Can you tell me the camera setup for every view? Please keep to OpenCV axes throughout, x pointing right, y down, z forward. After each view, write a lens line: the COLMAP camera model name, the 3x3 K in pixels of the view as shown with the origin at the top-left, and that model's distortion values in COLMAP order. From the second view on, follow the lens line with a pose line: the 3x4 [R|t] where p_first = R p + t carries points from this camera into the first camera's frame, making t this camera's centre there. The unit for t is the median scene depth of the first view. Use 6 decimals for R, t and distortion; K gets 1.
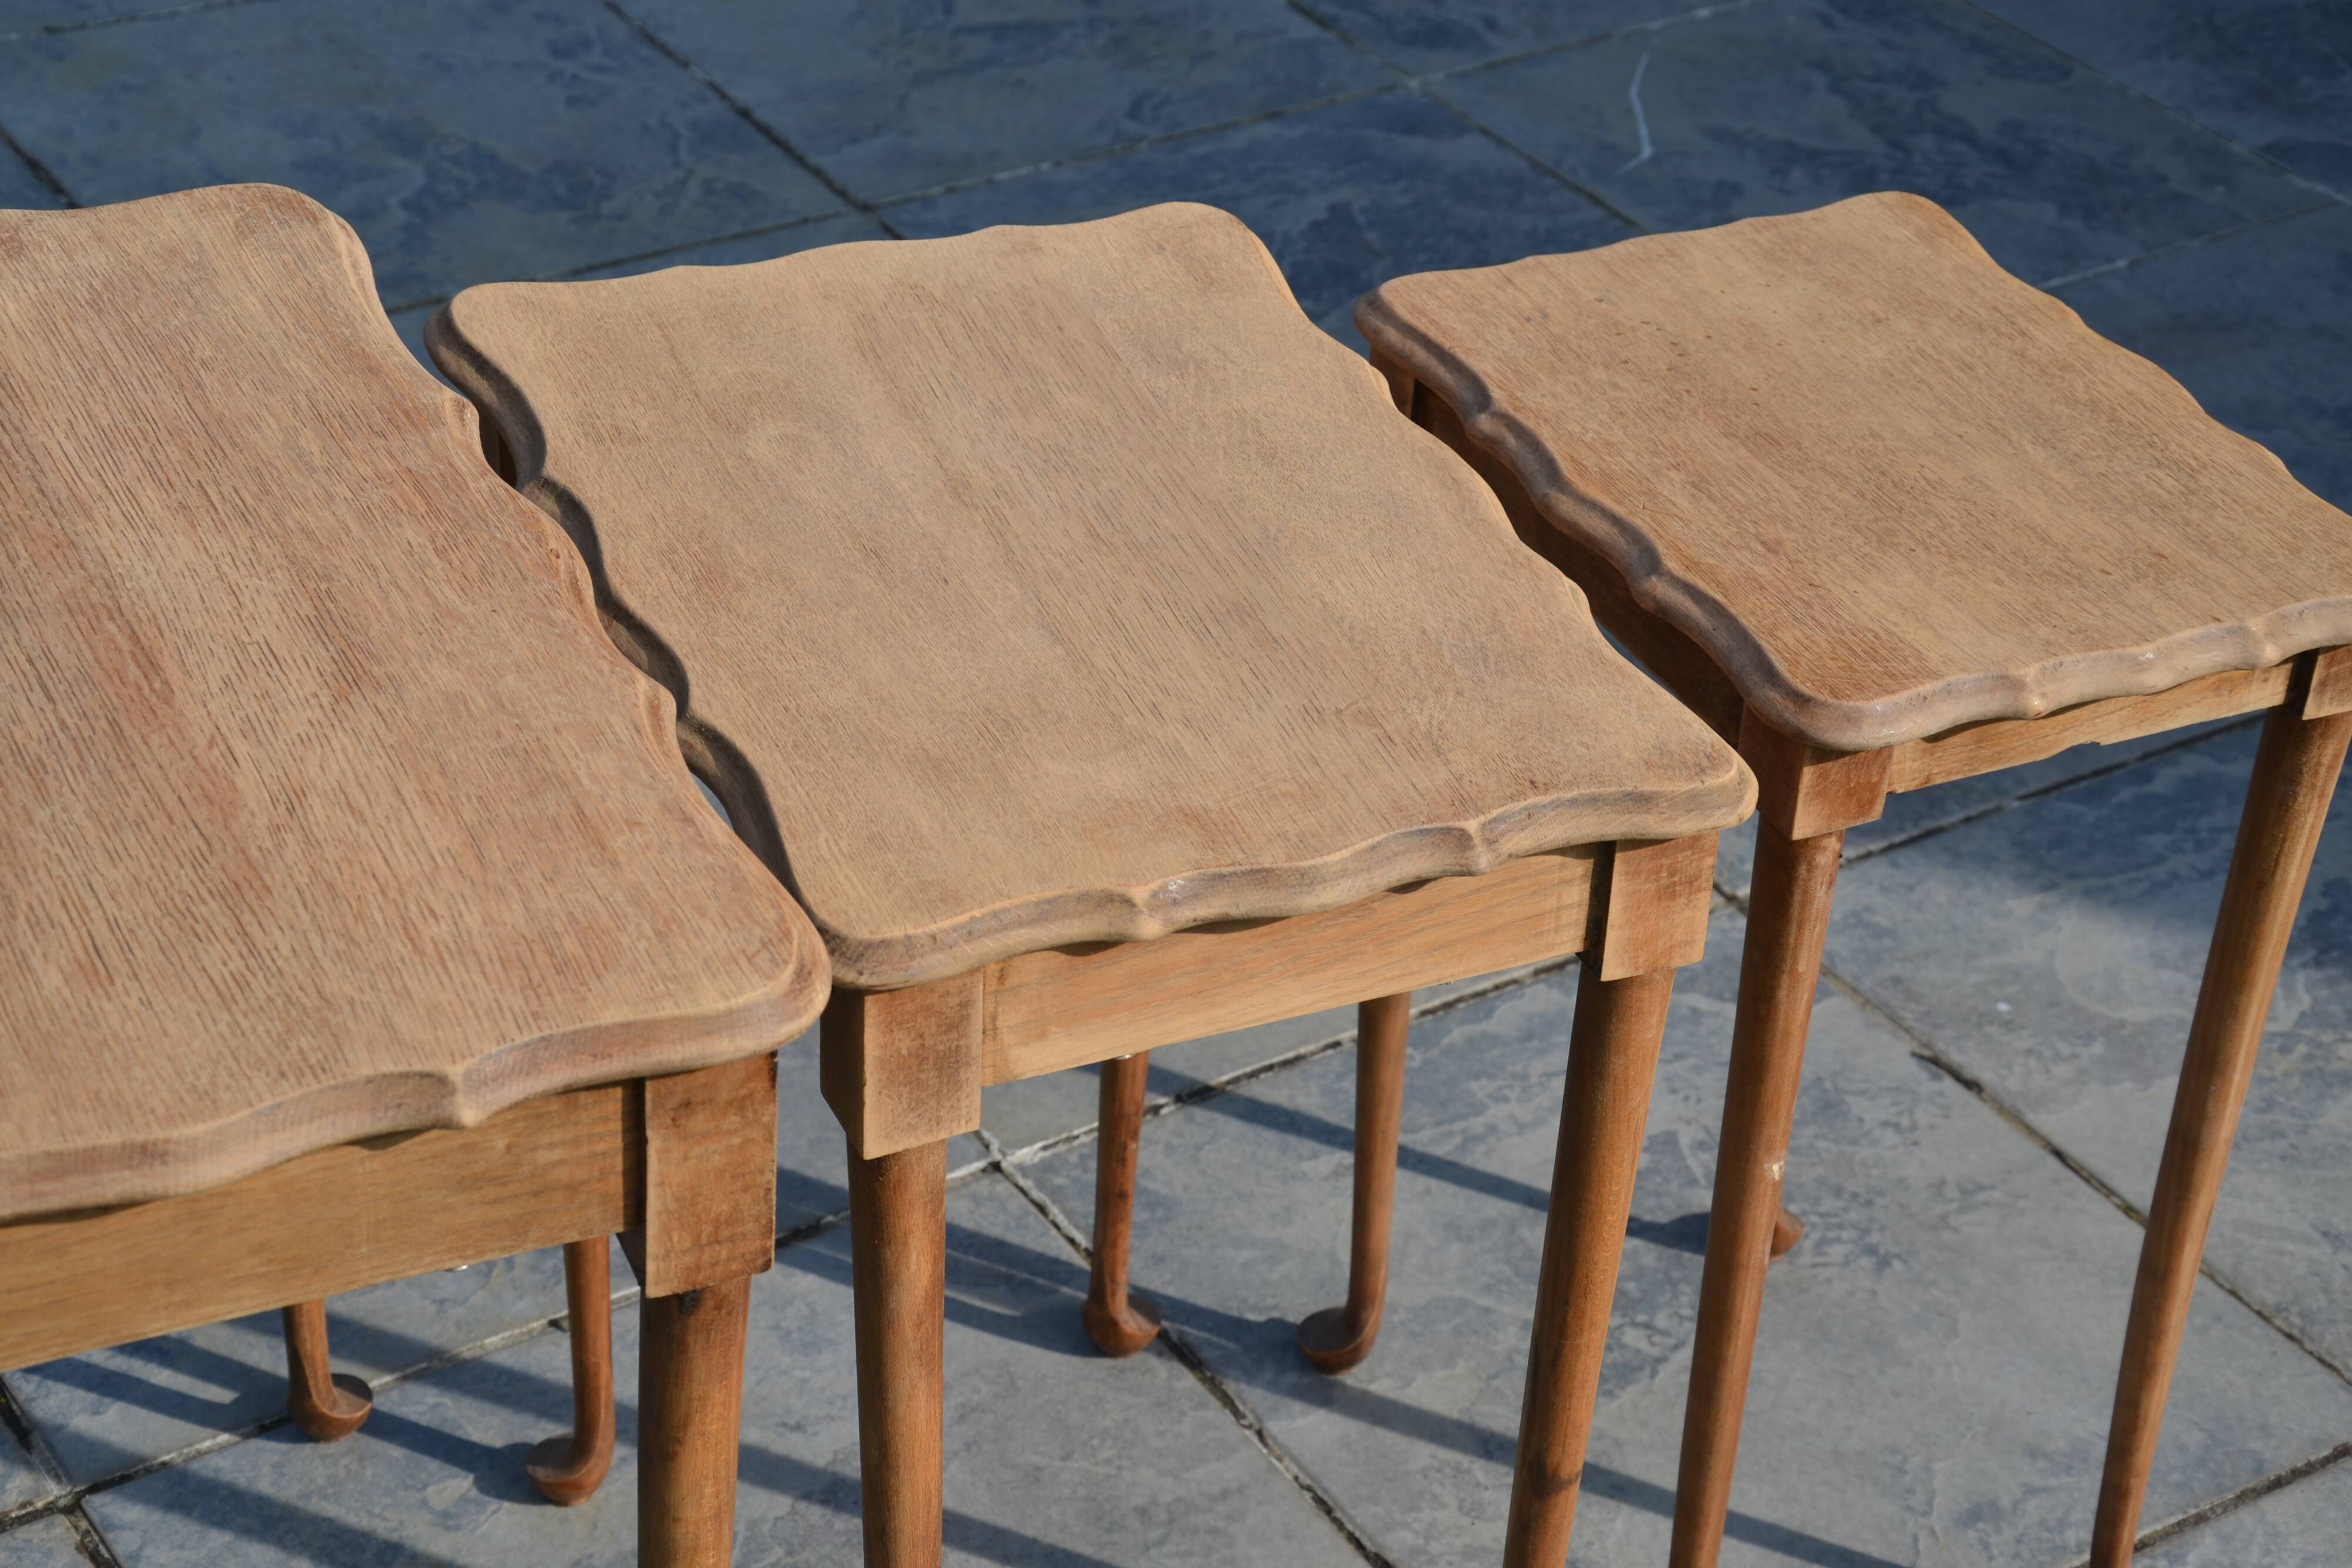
lens RADIAL K [[2668.8, 0, 1172.1], [0, 2668.8, 851.6], [0, 0, 1]] dist [0.035842, 0.121754]
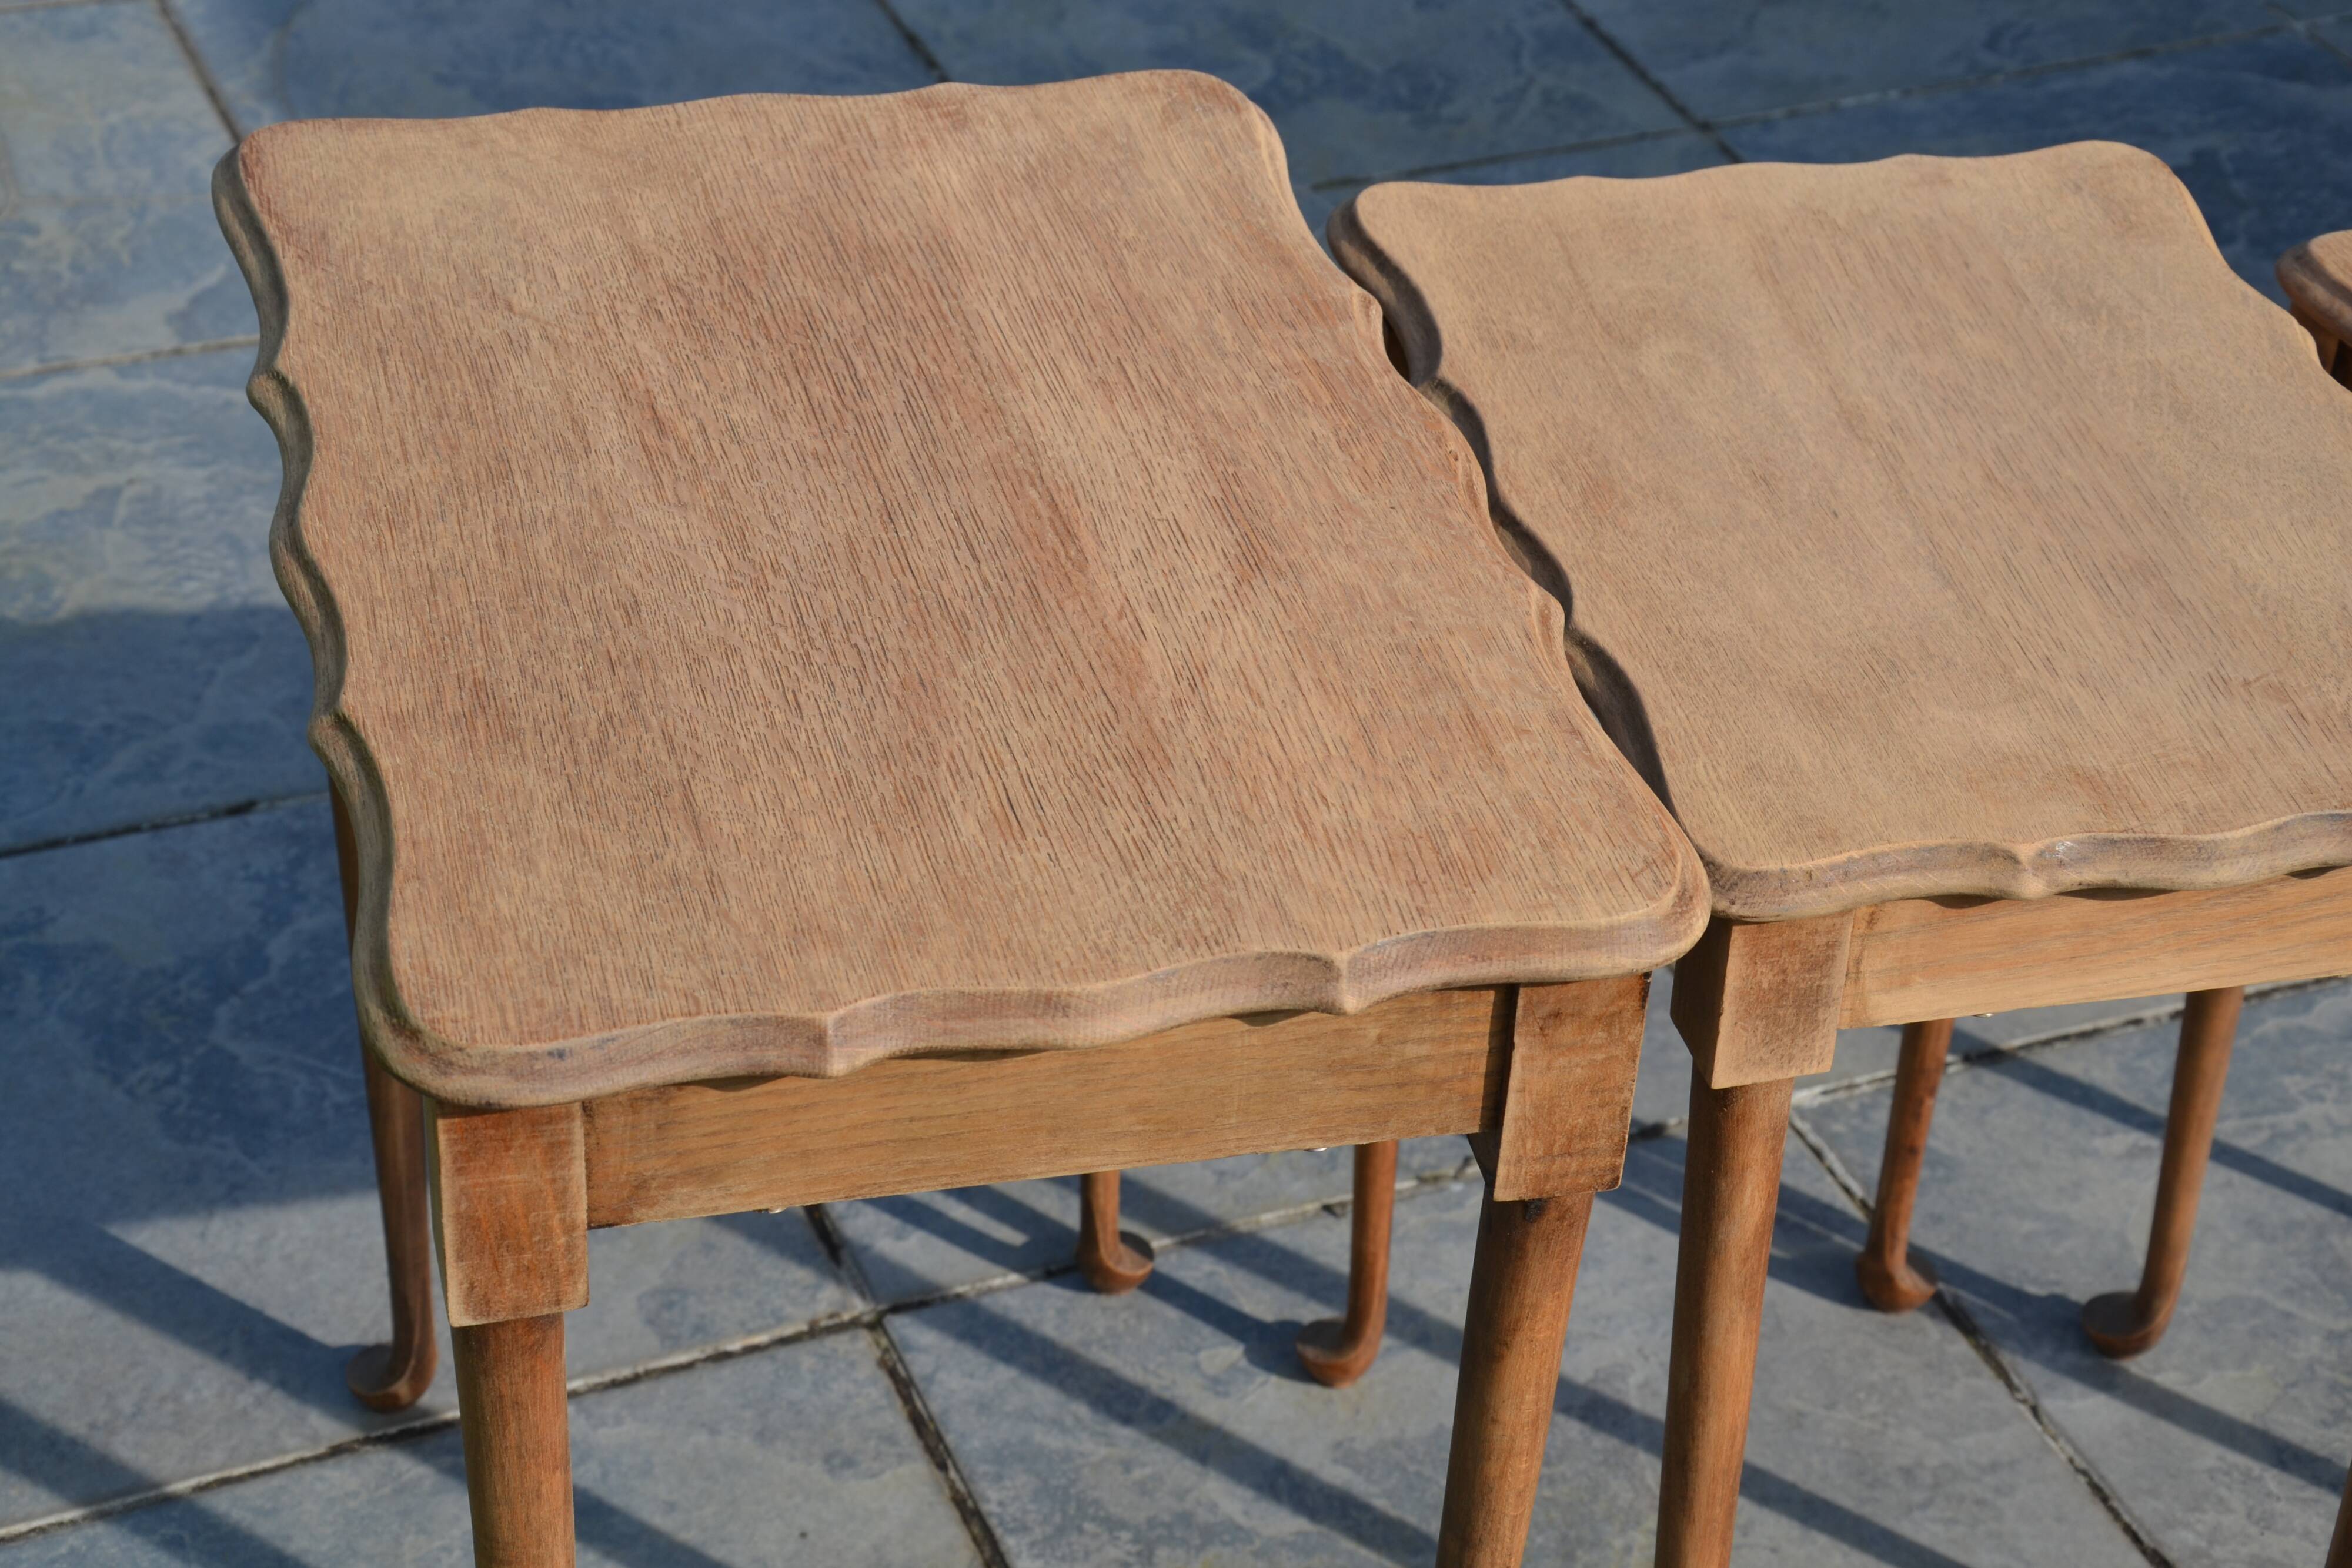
lens RADIAL K [[2640.1, 0, 1132.9], [0, 2640.1, 815.0], [0, 0, 1]] dist [0.034032, 0.118459]
pose [[0.987172, 0.100752, -0.123856, -0.211577], [-0.098124, 0.994804, 0.027154, 0.008103], [0.125949, -0.014653, 0.991929, -0.003918]]
